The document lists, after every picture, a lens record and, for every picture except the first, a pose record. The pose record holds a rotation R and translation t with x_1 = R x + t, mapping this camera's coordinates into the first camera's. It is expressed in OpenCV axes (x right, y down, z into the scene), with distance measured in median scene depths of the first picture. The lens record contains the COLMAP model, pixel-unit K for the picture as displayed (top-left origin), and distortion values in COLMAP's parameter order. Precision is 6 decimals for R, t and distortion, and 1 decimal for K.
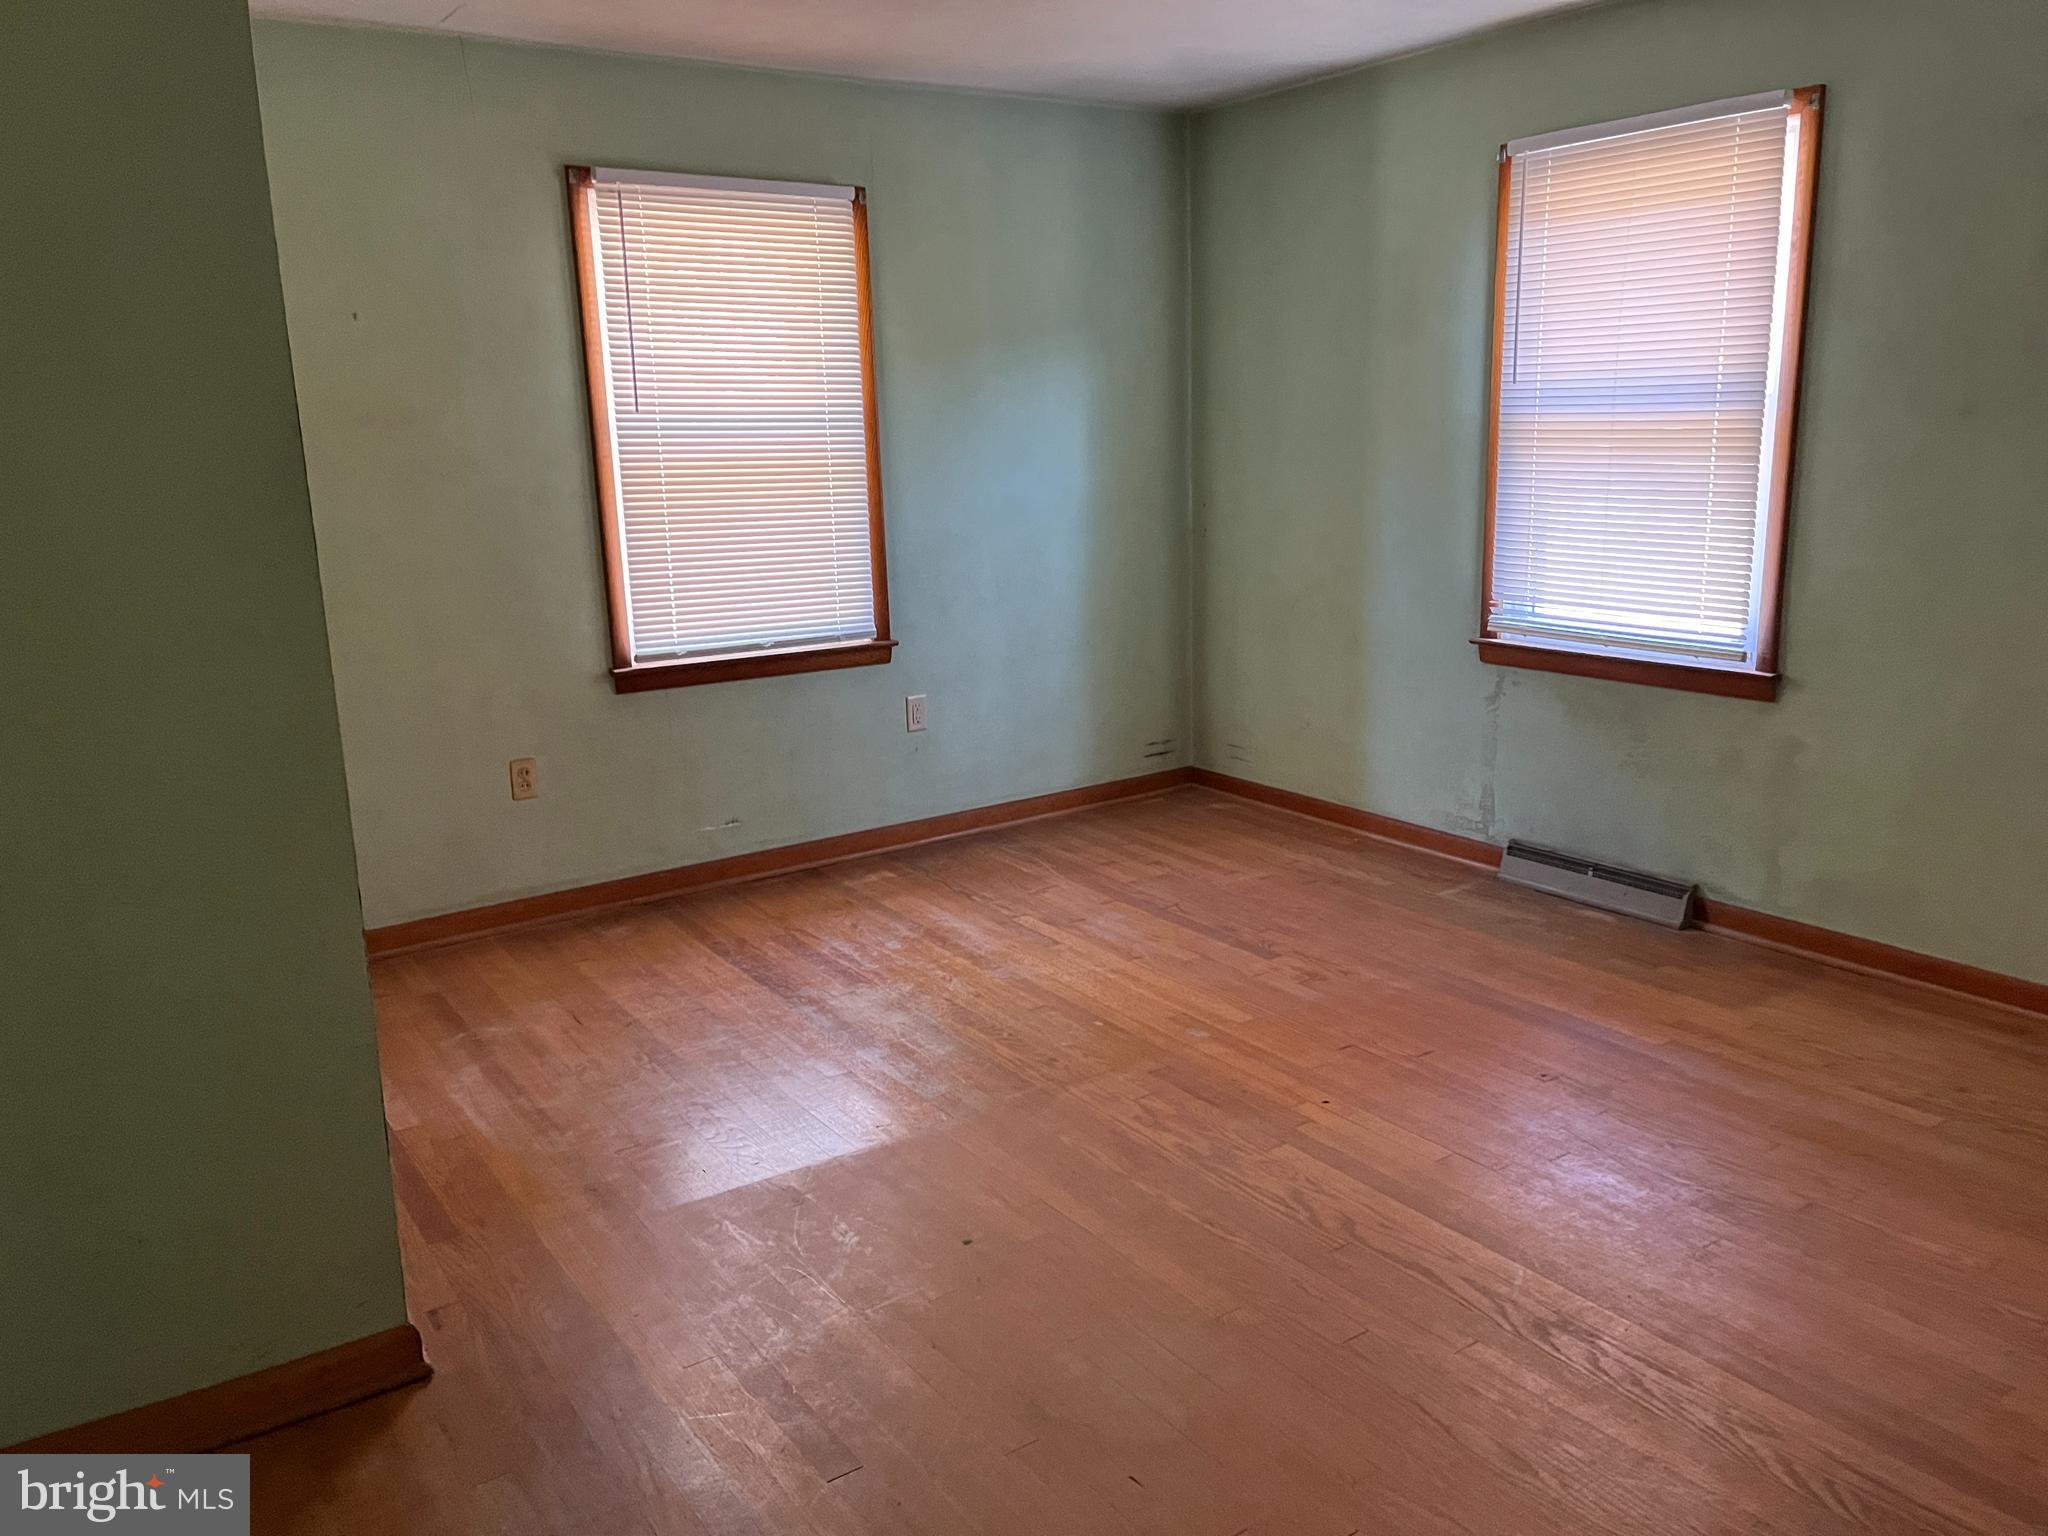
lens RADIAL K [[1553.3, 0, 1027.5], [0, 1553.3, 776.9], [0, 0, 1]] dist [0.040309, -0.041978]
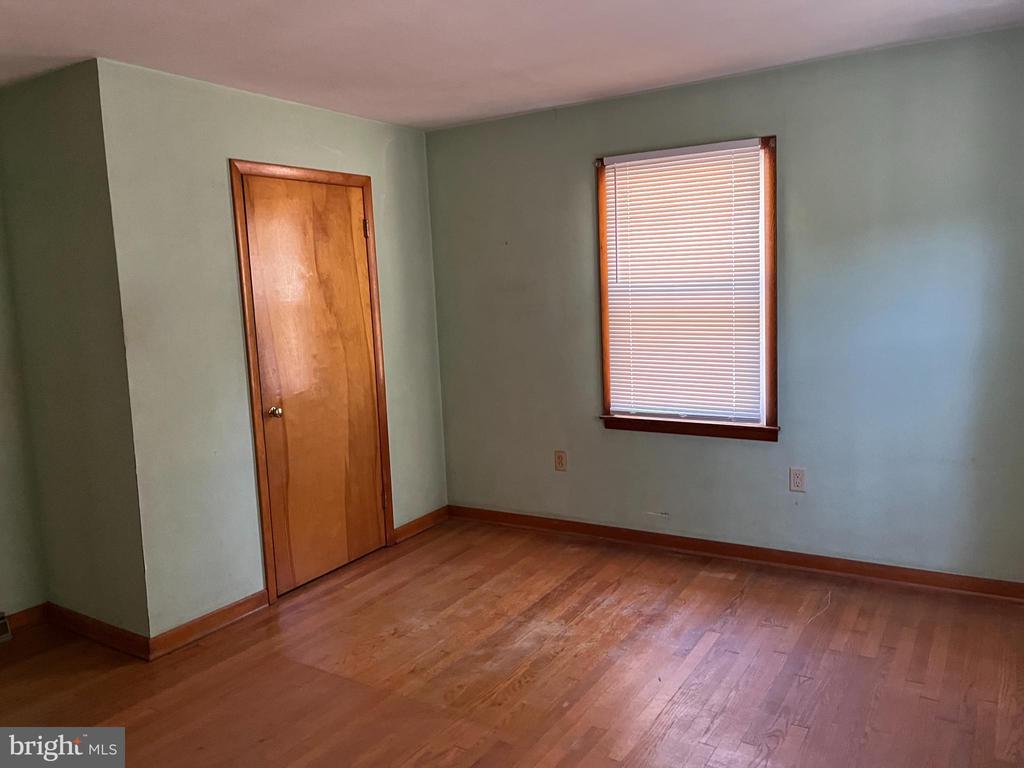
lens RADIAL K [[776.7, 0, 512.4], [0, 776.7, 377.2], [0, 0, 1]] dist [0.040309, -0.041978]
pose [[0.392069, 0.118956, -0.912213, 0.544935], [-0.174560, 0.983209, 0.053188, -0.144847], [0.903223, 0.138383, 0.406250, 0.506708]]
